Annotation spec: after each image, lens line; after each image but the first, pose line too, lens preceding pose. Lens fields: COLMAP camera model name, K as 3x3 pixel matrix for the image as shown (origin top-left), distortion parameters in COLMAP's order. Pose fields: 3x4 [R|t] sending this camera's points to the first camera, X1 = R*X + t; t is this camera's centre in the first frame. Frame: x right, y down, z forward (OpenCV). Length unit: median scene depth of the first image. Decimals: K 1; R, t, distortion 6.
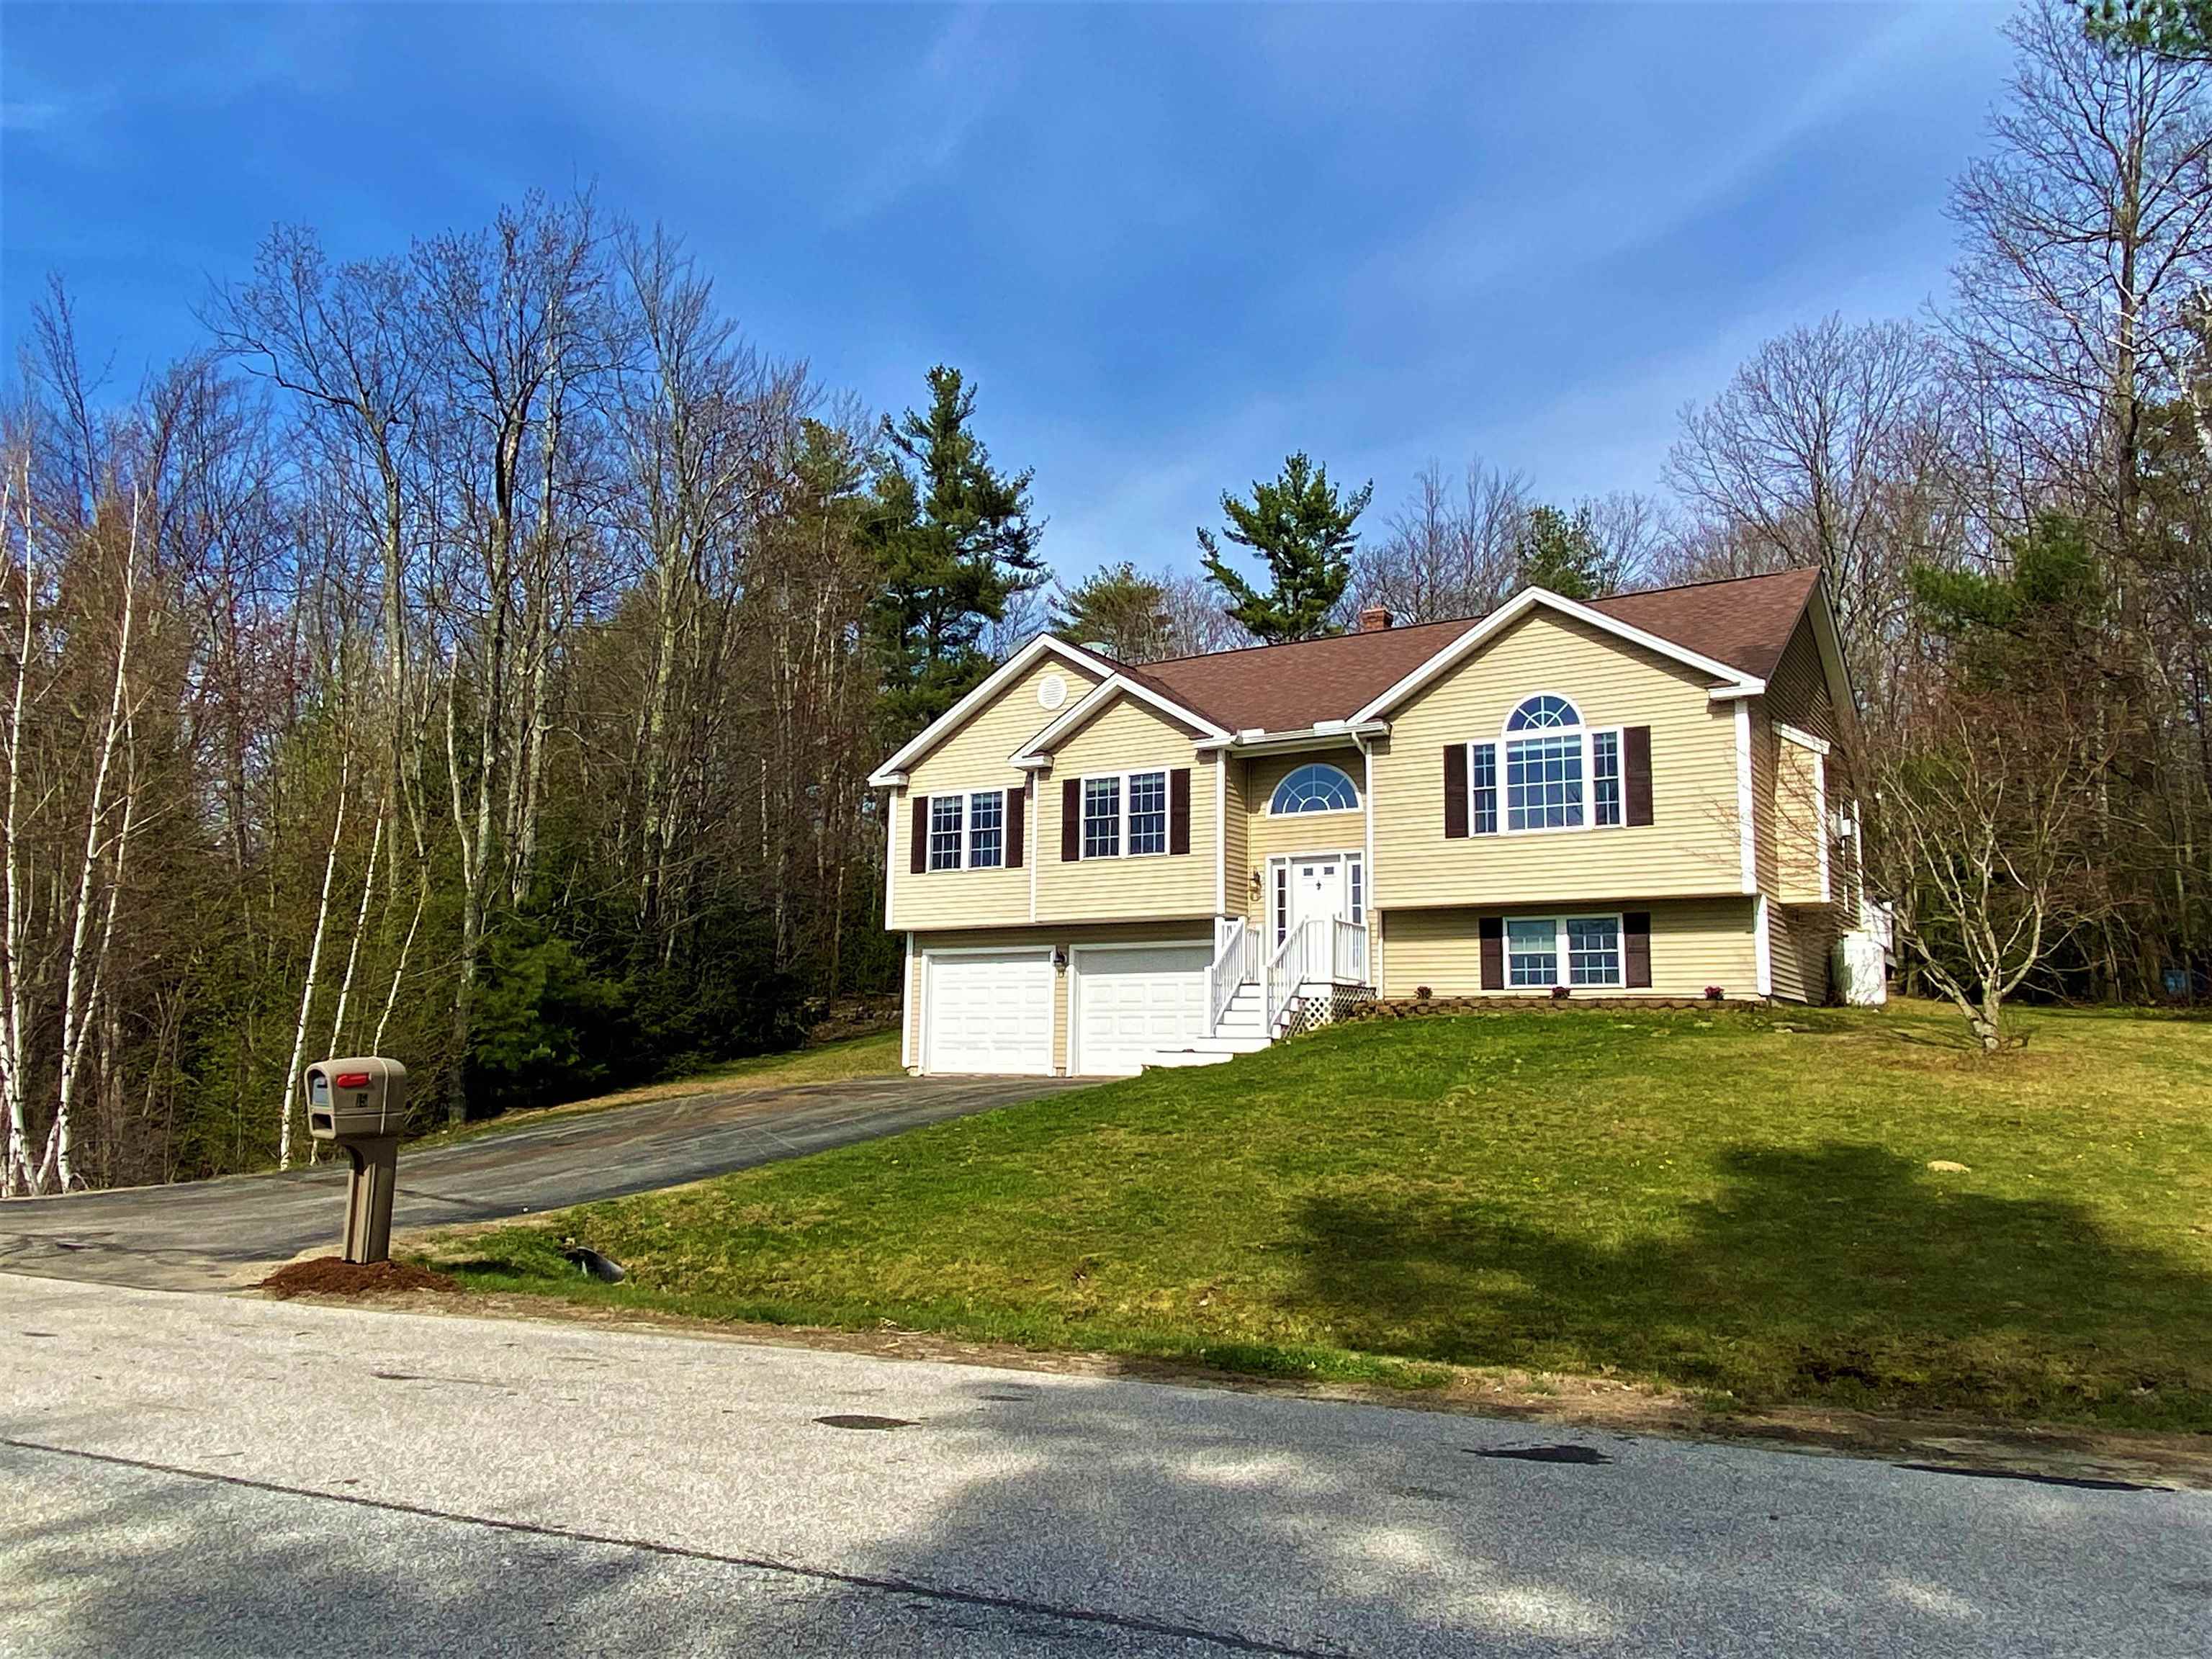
lens RADIAL K [[1632.9, 0, 1106.0], [0, 1632.9, 829.5], [0, 0, 1]] dist [0.002222, -0.000058]
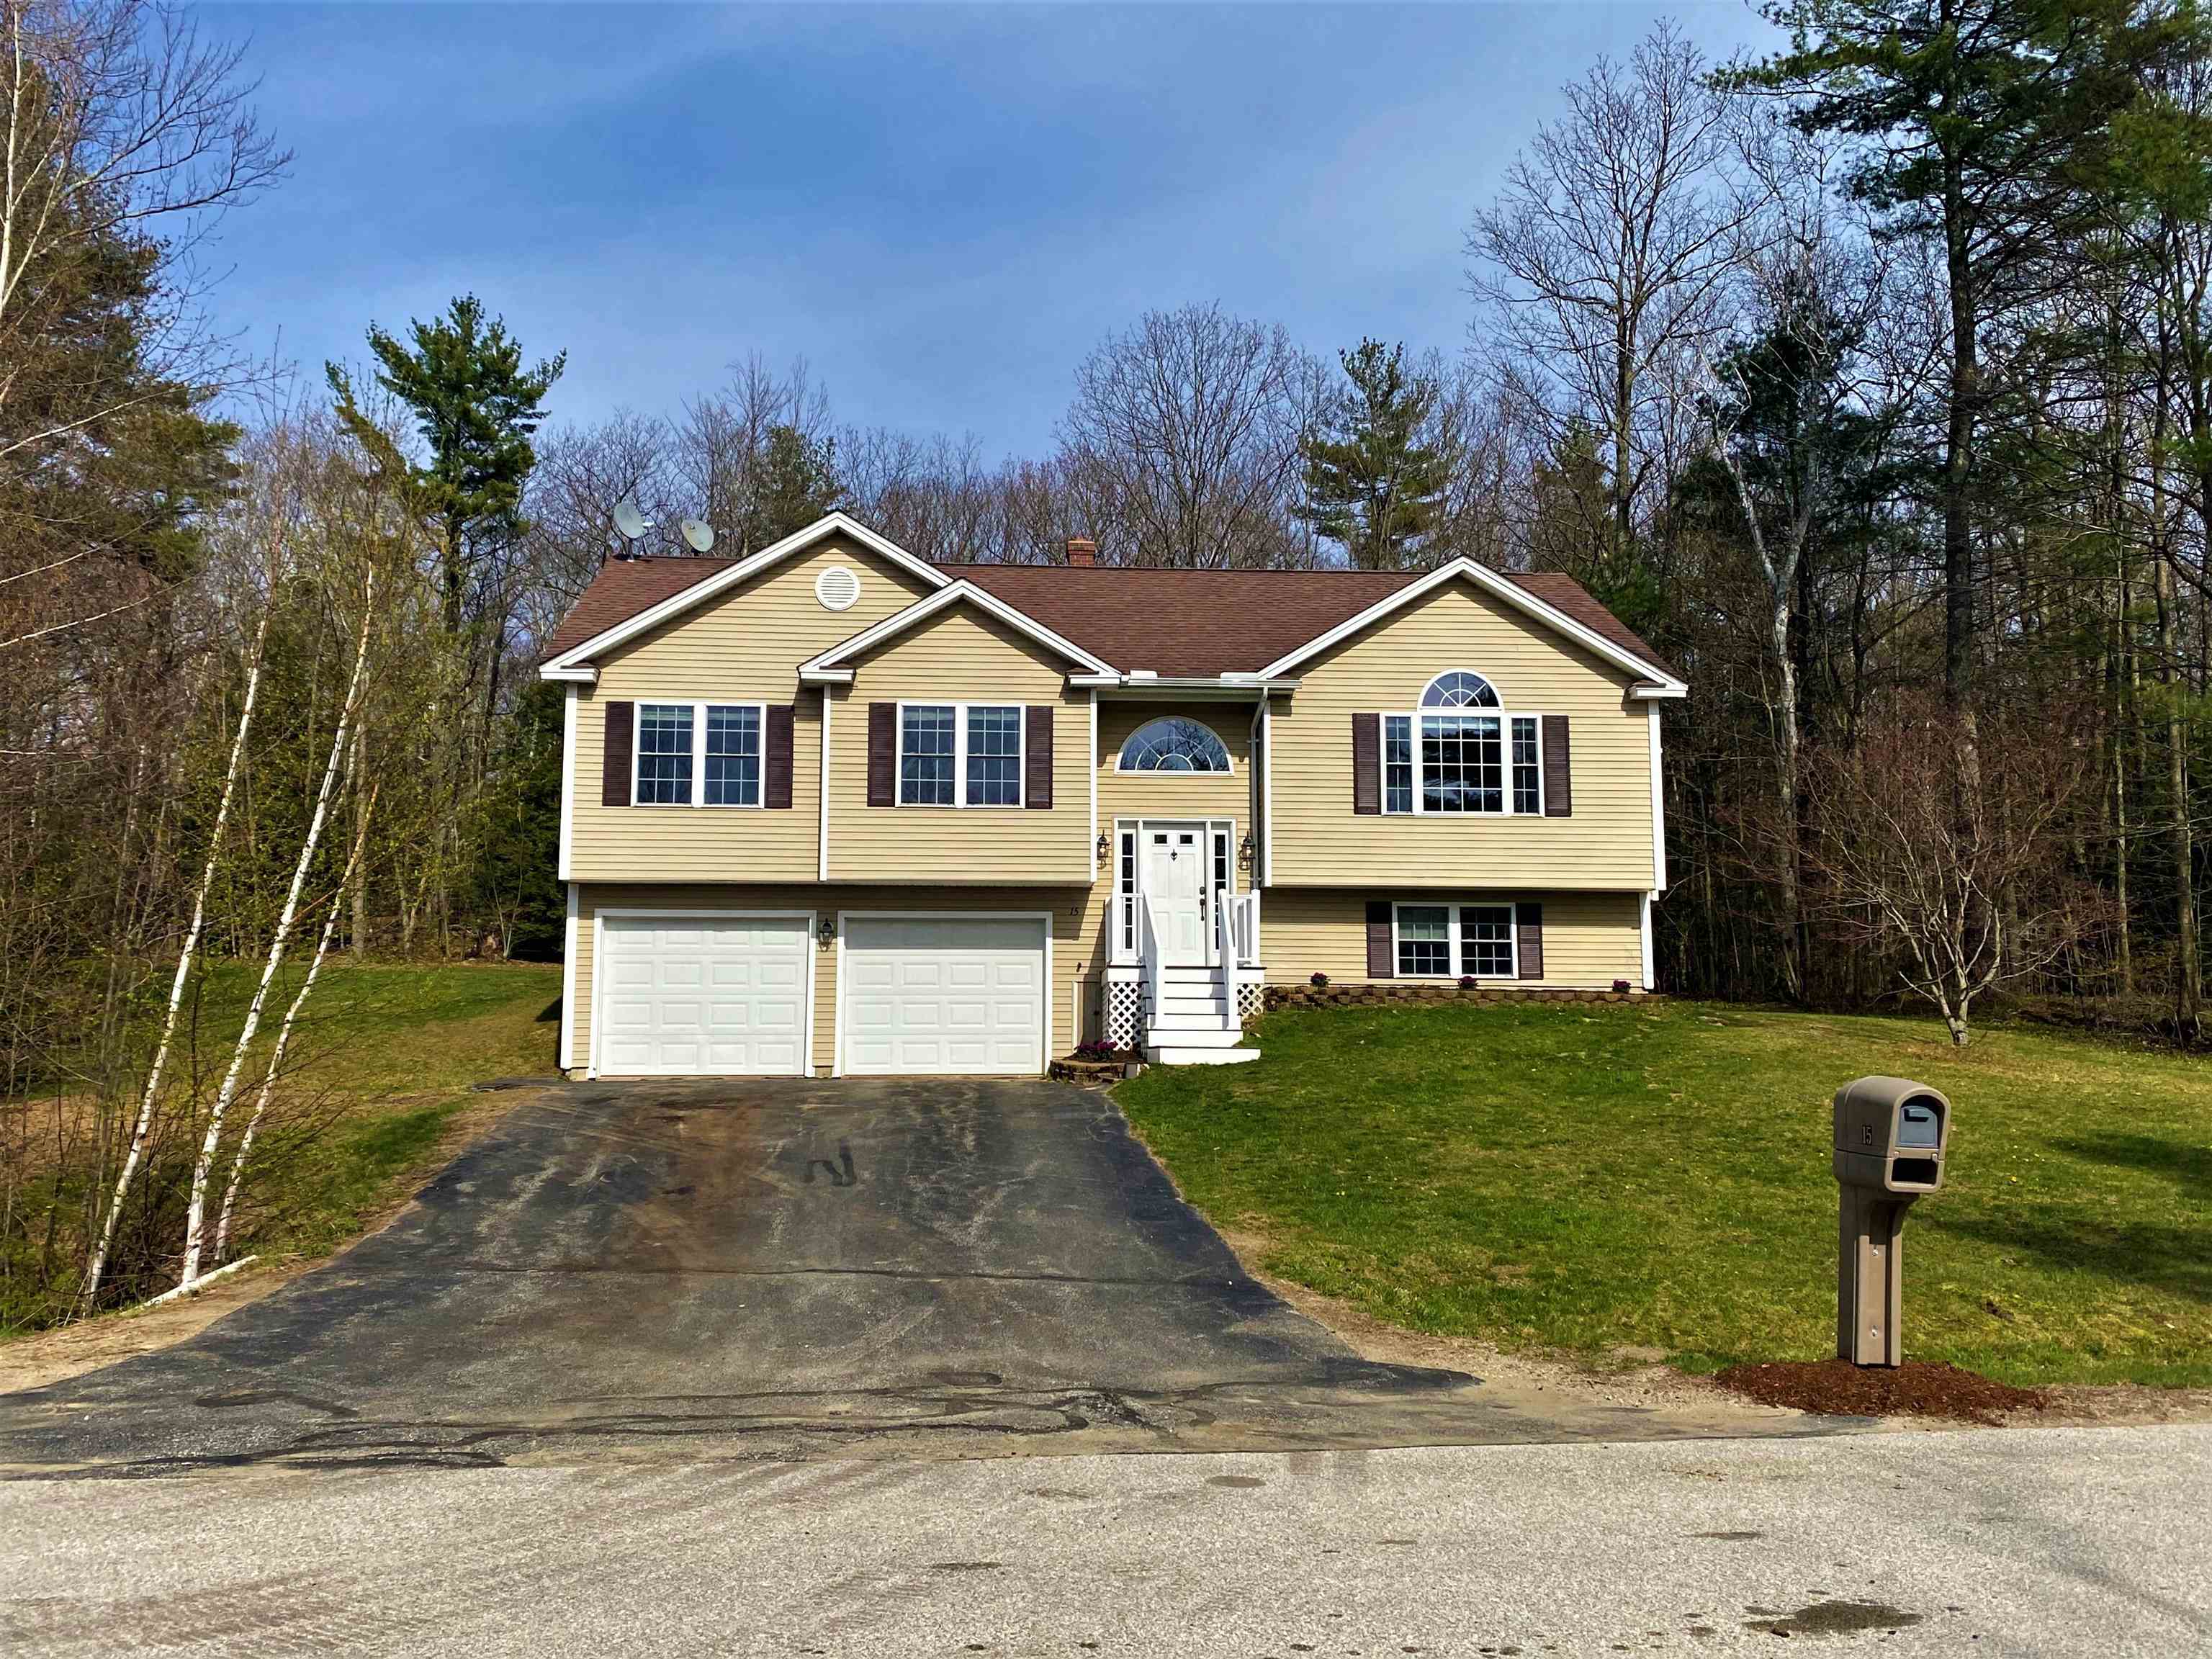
lens RADIAL K [[1841.6, 0, 1106.0], [0, 1841.6, 829.5], [0, 0, 1]] dist [0.087638, -0.232227]
pose [[0.806225, 0.062839, 0.588263, -0.488225], [-0.077078, 0.997025, -0.000867, 0.024416], [-0.586567, -0.044643, 0.808669, 0.224360]]
